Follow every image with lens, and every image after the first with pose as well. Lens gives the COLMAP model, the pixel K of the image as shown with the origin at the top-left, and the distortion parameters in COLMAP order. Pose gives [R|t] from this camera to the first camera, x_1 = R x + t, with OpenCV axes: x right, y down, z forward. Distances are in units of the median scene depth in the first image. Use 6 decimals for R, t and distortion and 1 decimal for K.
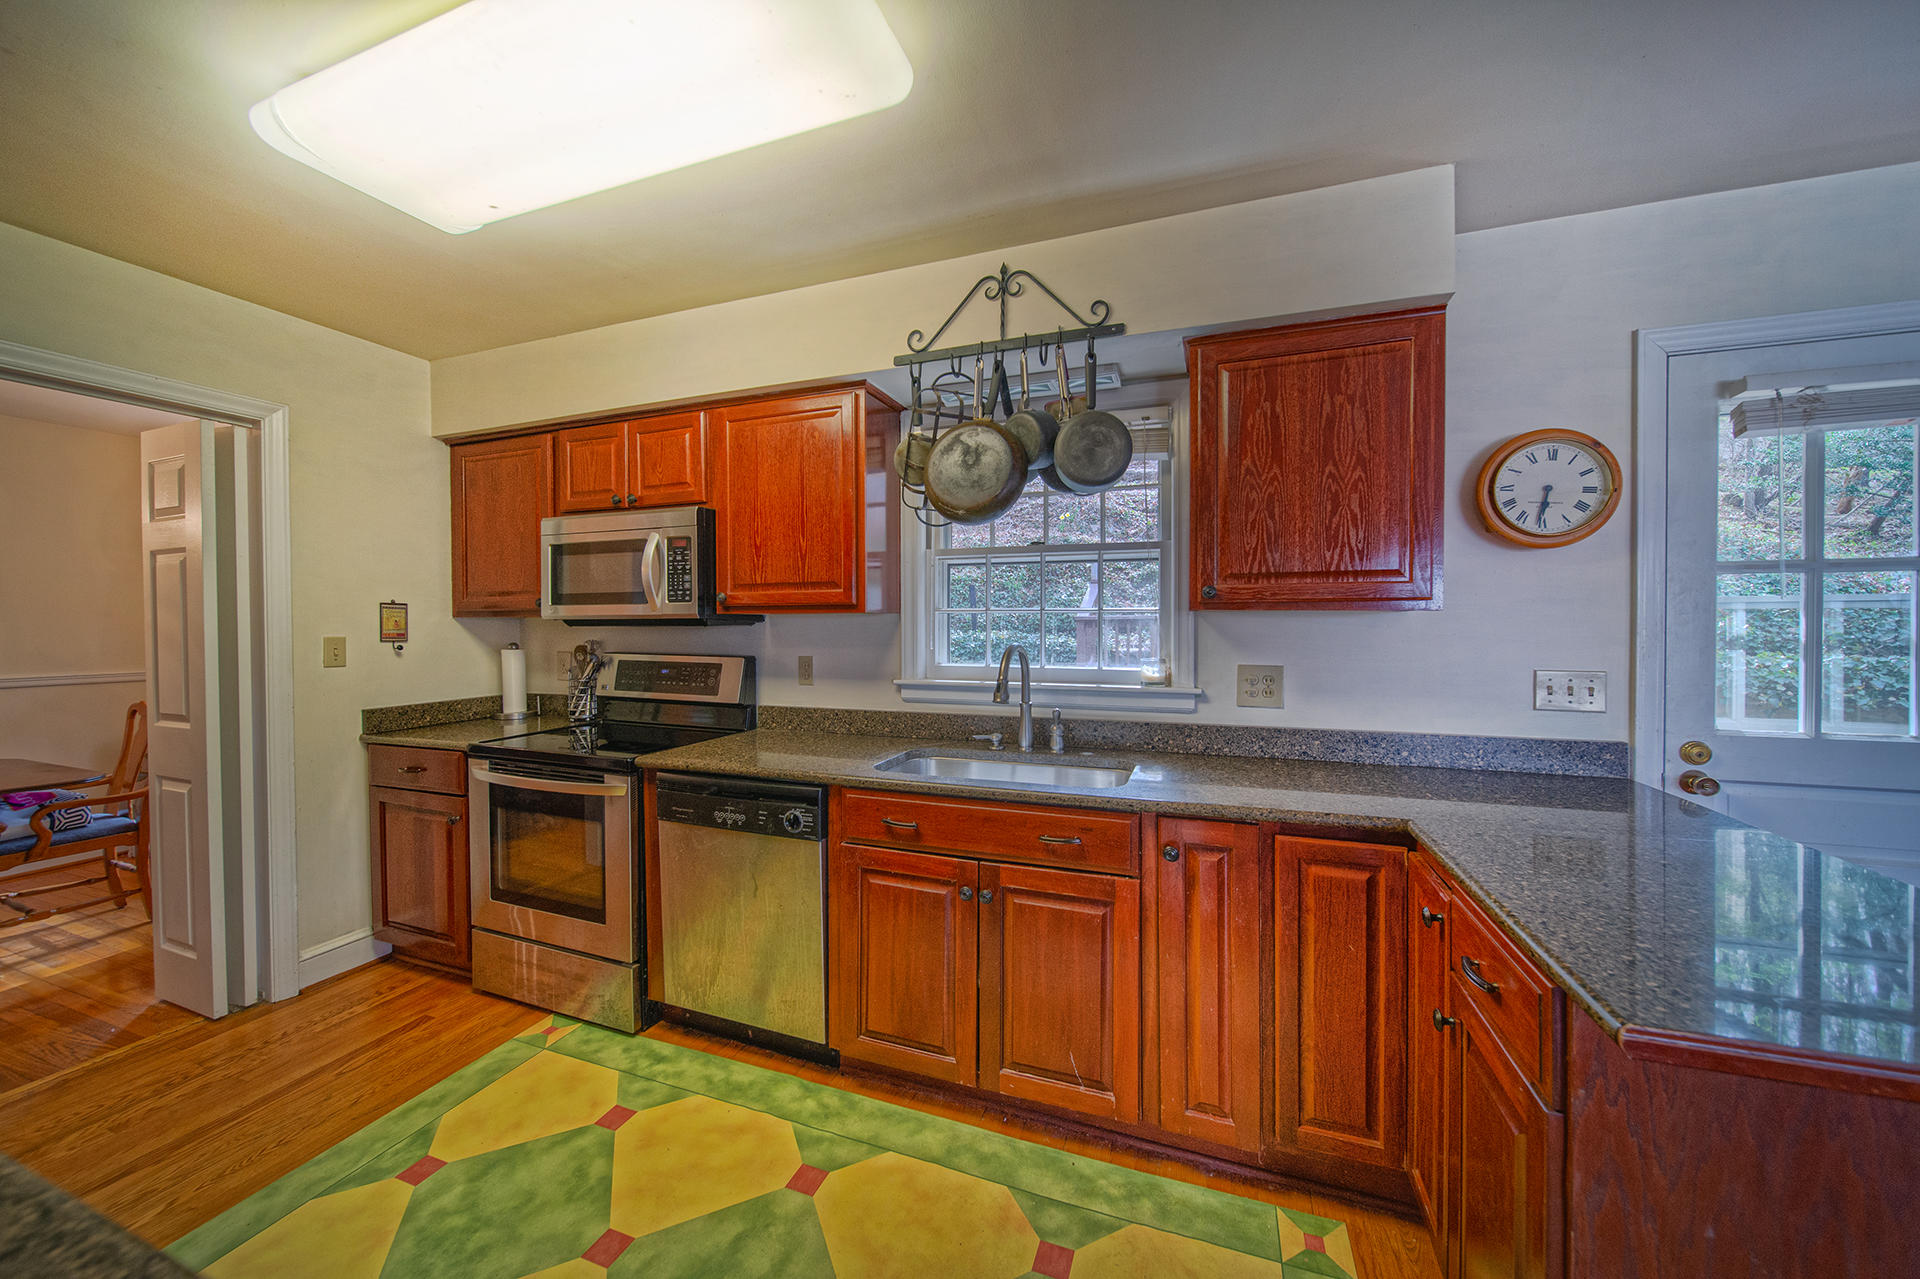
lens RADIAL K [[685.4, 0, 965.3], [0, 685.4, 631.9], [0, 0, 1]] dist [-0.000331, -0.001167]
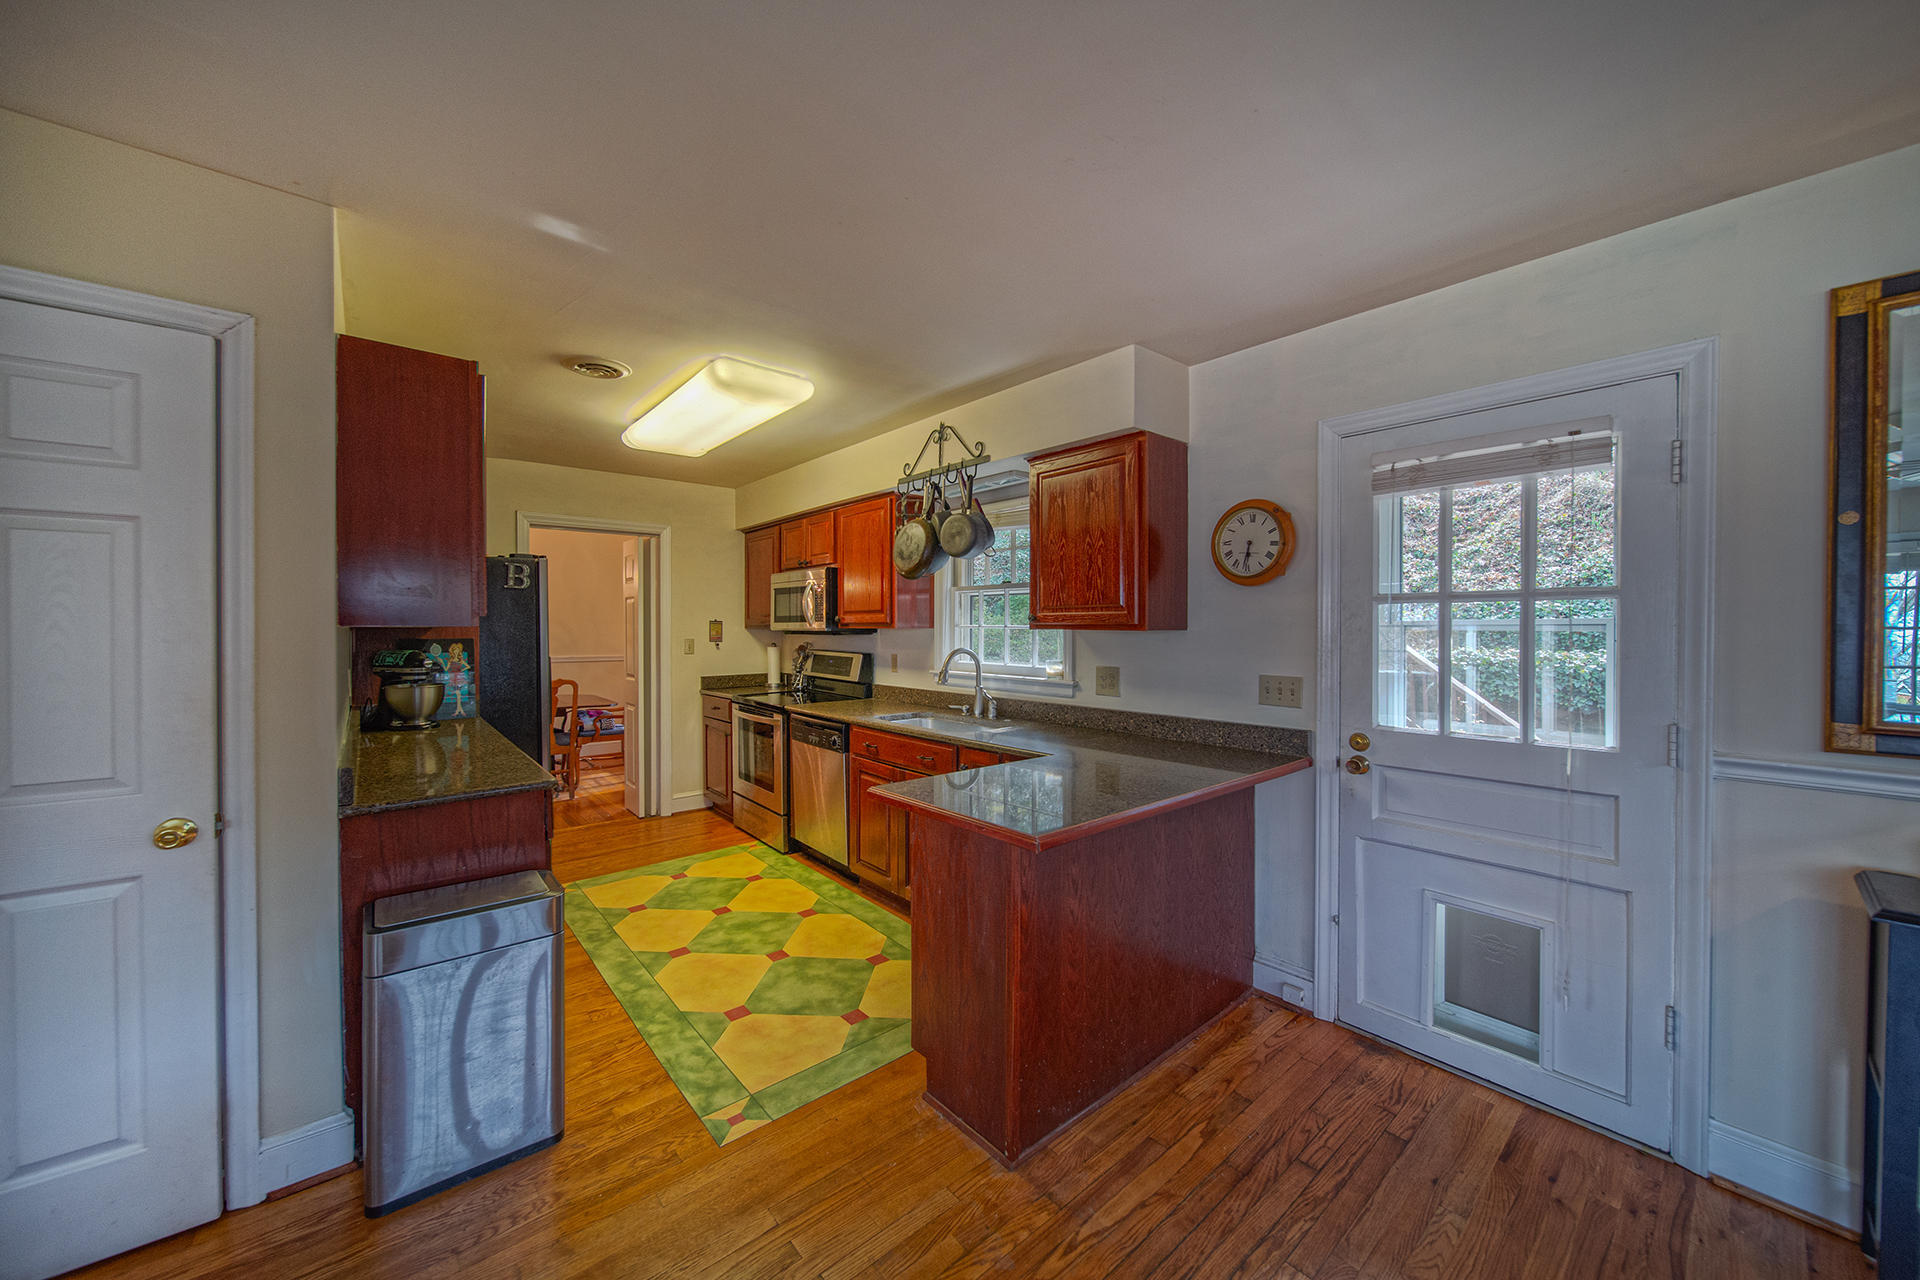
lens RADIAL K [[685.4, 0, 968.5], [0, 685.4, 632.2], [0, 0, 1]] dist [-0.000331, -0.001167]
pose [[0.878607, 0.007414, -0.477488, 0.842355], [-0.009818, 0.999949, -0.002540, -0.016747], [0.477445, 0.006920, 0.878635, -0.403434]]
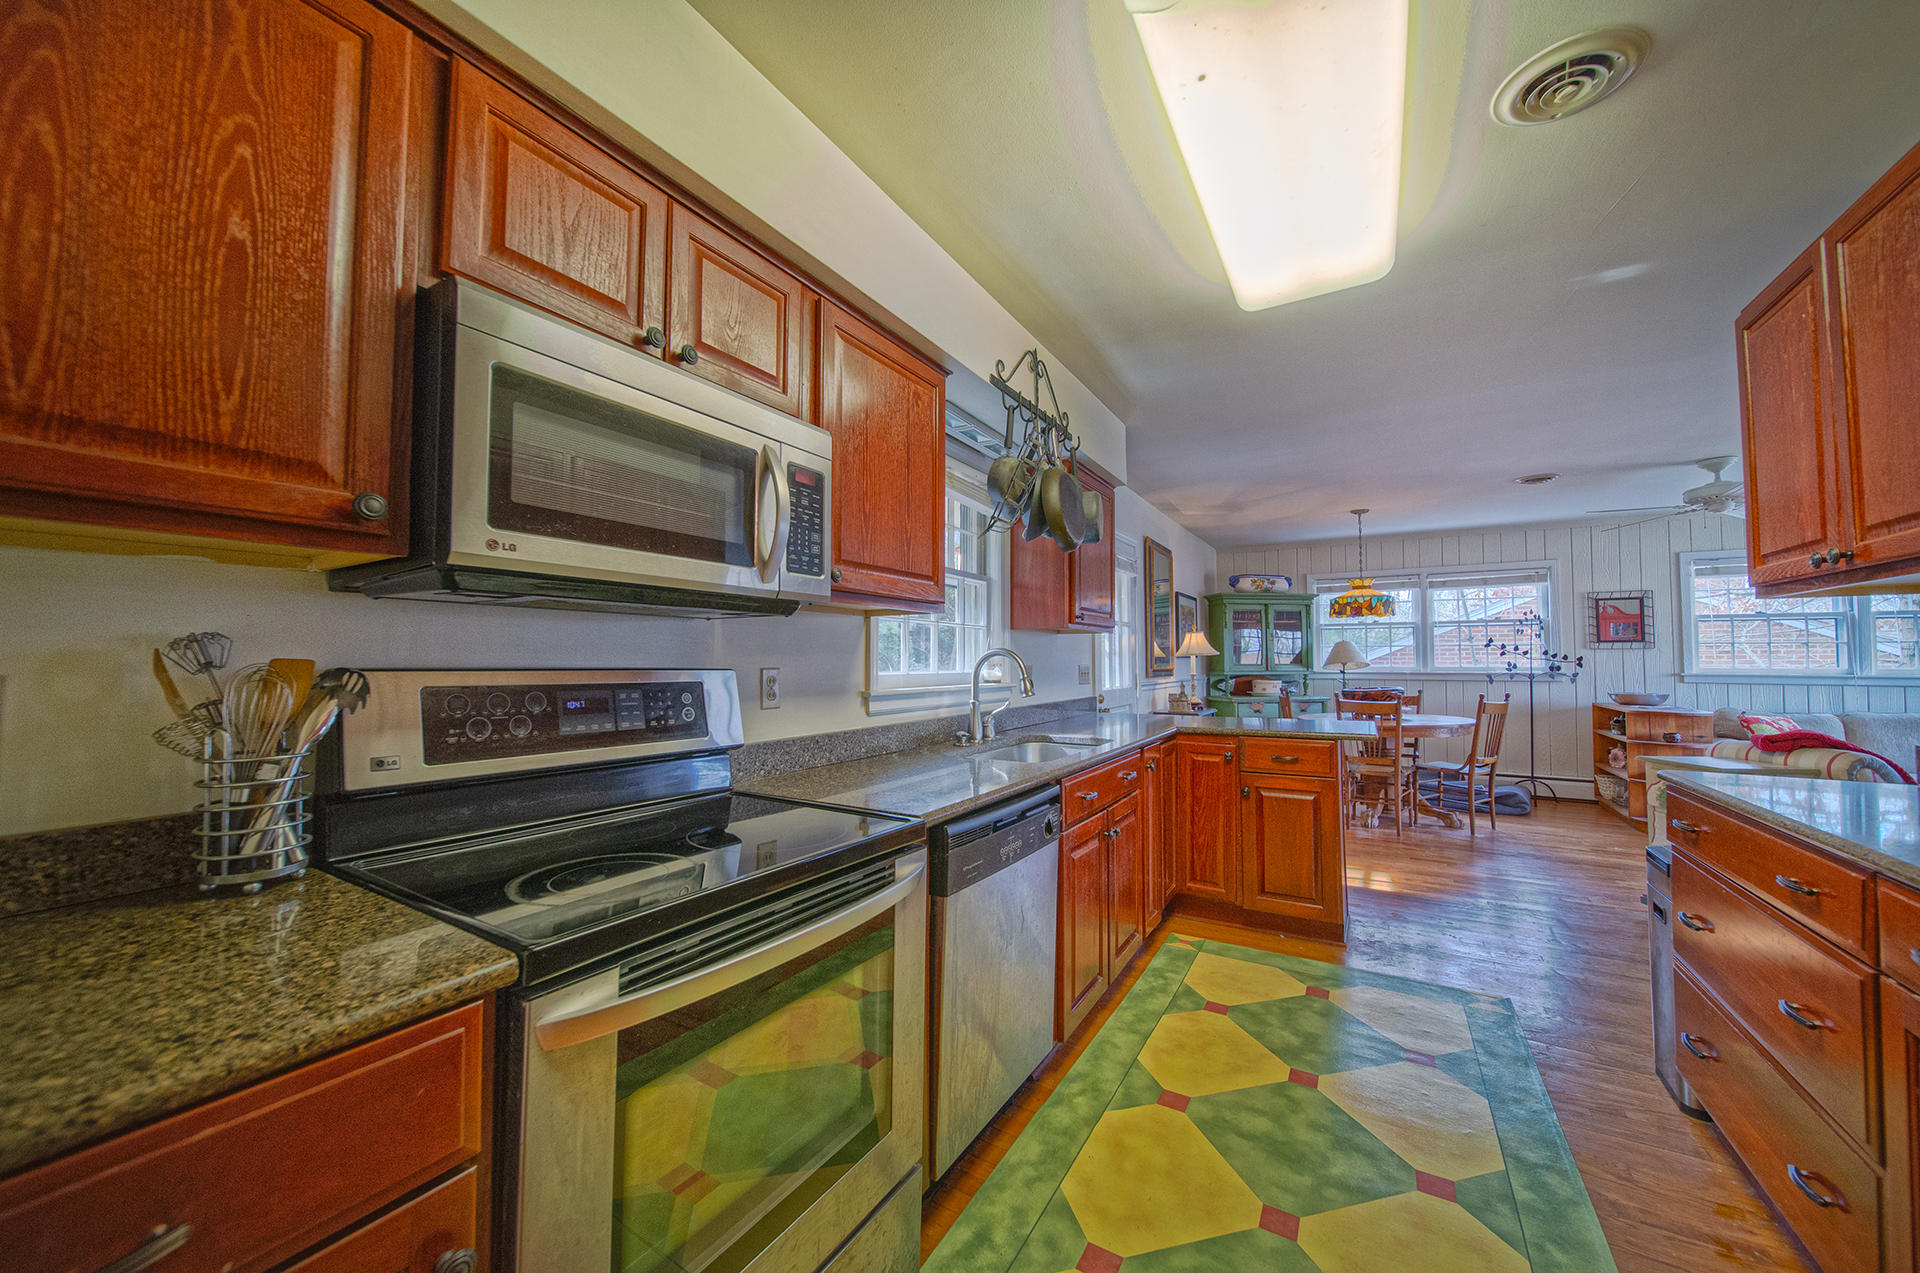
lens RADIAL K [[685.4, 0, 953.6], [0, 685.4, 634.4], [0, 0, 1]] dist [-0.000331, -0.001167]
pose [[0.193400, 0.041929, 0.980224, -1.092347], [0.011151, 0.998928, -0.044929, 0.042991], [-0.981057, 0.019619, 0.192725, 0.835288]]
